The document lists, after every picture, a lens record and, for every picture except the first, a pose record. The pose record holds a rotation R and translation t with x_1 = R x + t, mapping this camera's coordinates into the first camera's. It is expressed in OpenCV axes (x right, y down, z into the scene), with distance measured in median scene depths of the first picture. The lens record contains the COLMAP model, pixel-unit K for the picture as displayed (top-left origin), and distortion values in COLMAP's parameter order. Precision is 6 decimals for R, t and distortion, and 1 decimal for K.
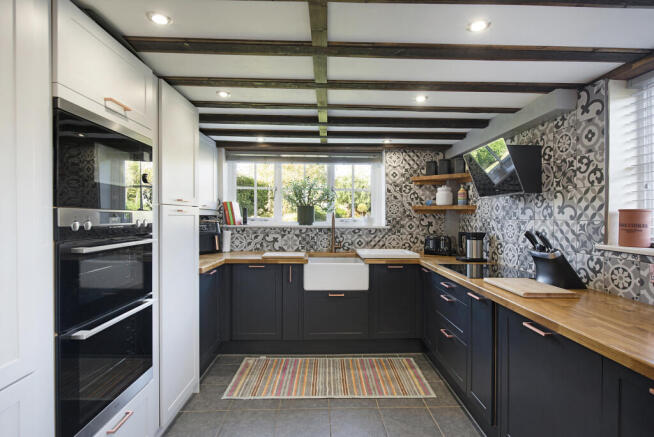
lens RADIAL K [[313.1, 0, 328.2], [0, 313.1, 218.4], [0, 0, 1]] dist [-0.000164, -0.001503]
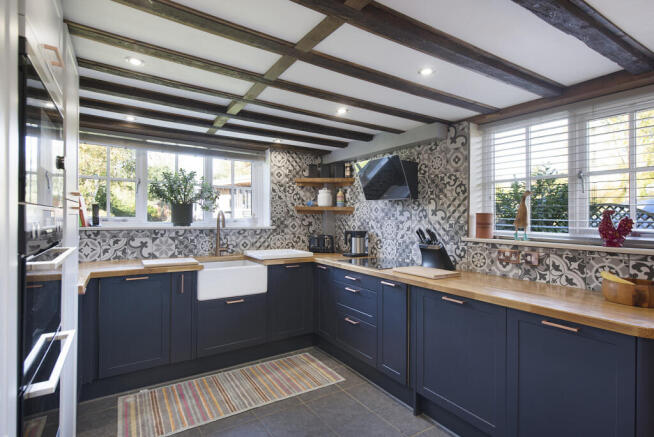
lens RADIAL K [[338.2, 0, 327.5], [0, 338.2, 218.0], [0, 0, 1]] dist [0.038102, -0.001002]
pose [[0.855534, 0.003890, 0.517732, -0.279048], [-0.003372, 0.999992, -0.001940, -0.000168], [-0.517735, -0.000086, 0.855541, -0.001211]]
